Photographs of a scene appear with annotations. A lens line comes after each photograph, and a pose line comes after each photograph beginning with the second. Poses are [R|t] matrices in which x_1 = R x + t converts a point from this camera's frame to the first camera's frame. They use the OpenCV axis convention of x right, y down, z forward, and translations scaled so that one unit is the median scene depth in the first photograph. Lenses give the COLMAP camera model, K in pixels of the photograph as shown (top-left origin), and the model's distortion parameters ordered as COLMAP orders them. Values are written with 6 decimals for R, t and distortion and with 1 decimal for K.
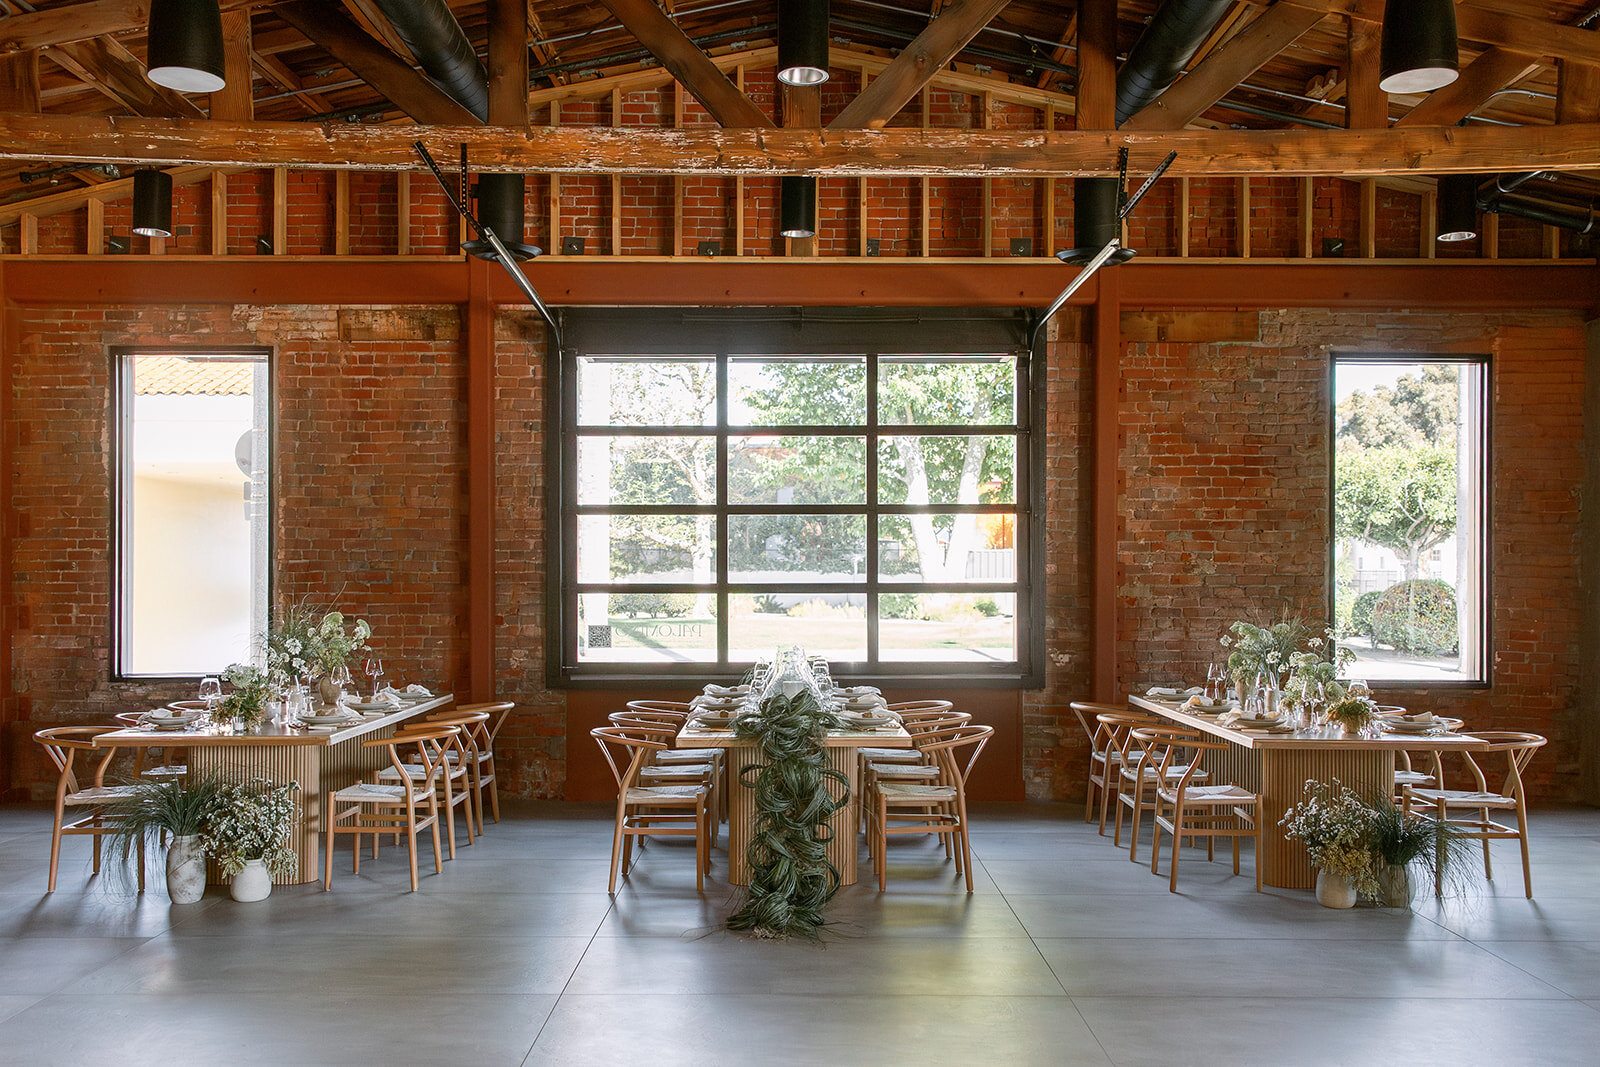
lens RADIAL K [[1416.6, 0, 793.5], [0, 1416.6, 593.3], [0, 0, 1]] dist [0.011700, -0.011666]
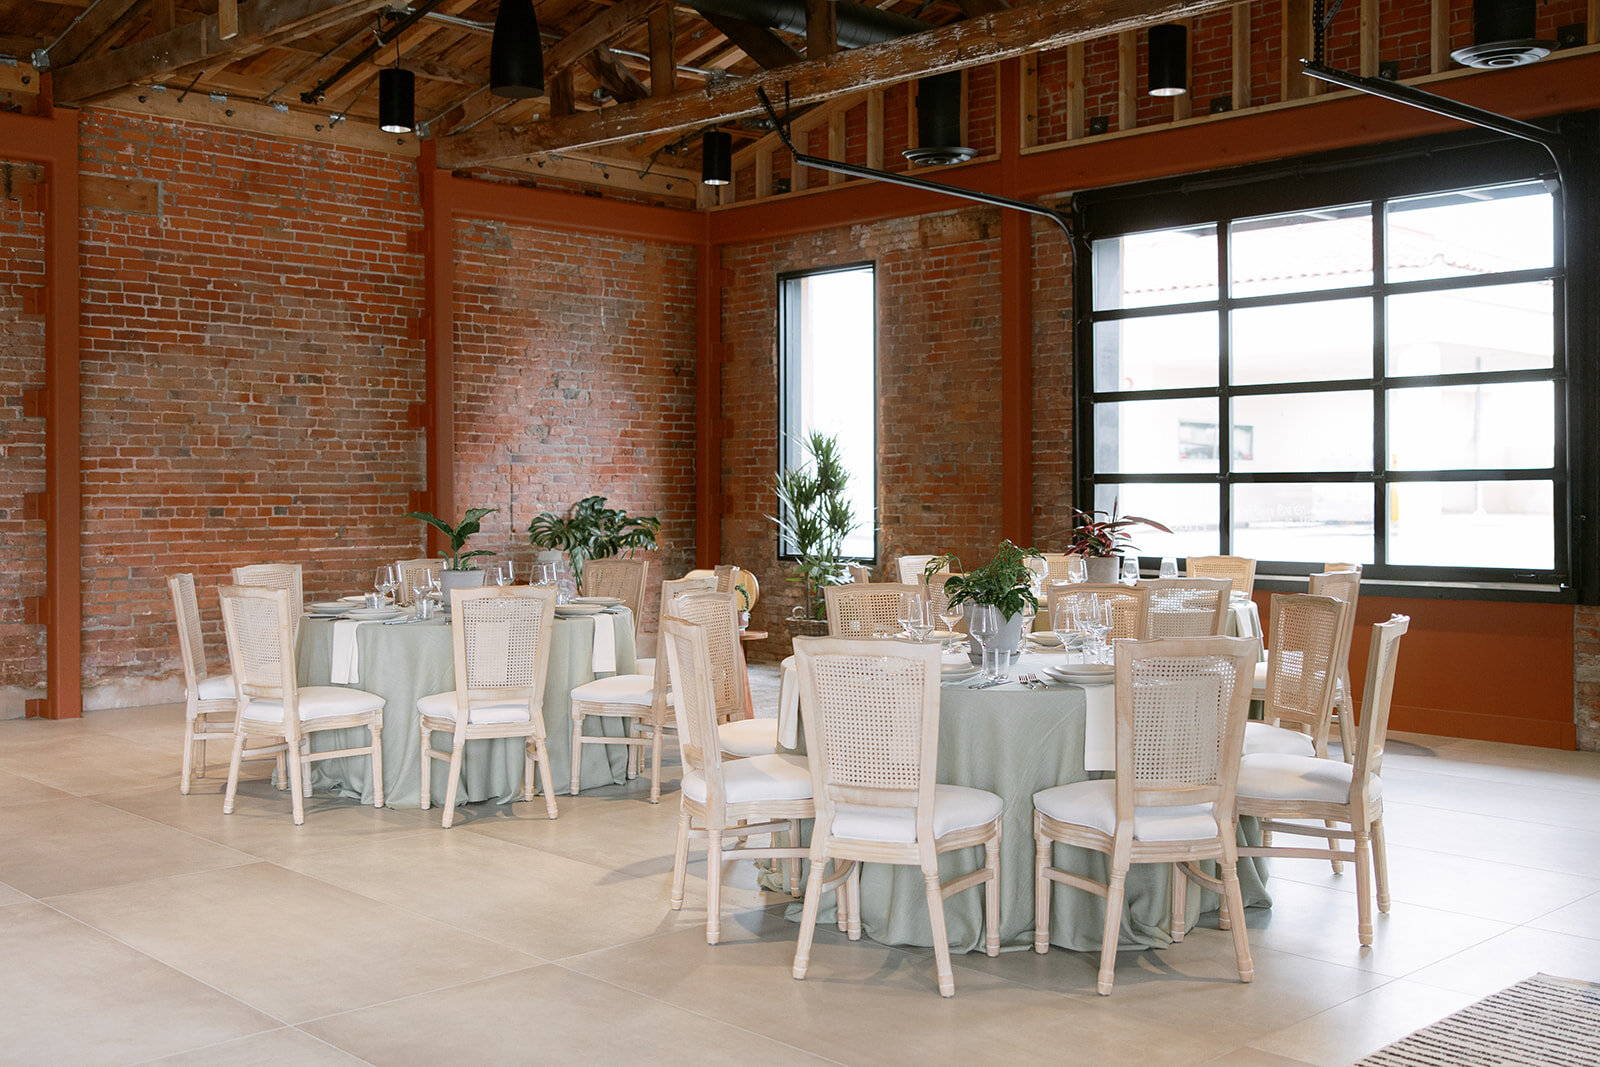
lens RADIAL K [[1659.8, 0, 827.1], [0, 1659.8, 498.6], [0, 0, 1]] dist [-0.001491, 0.000000]
pose [[0.699059, 0.004192, -0.715052, 0.527717], [-0.003208, 0.999991, 0.002727, 0.007742], [0.715057, 0.000388, 0.699066, 0.072658]]
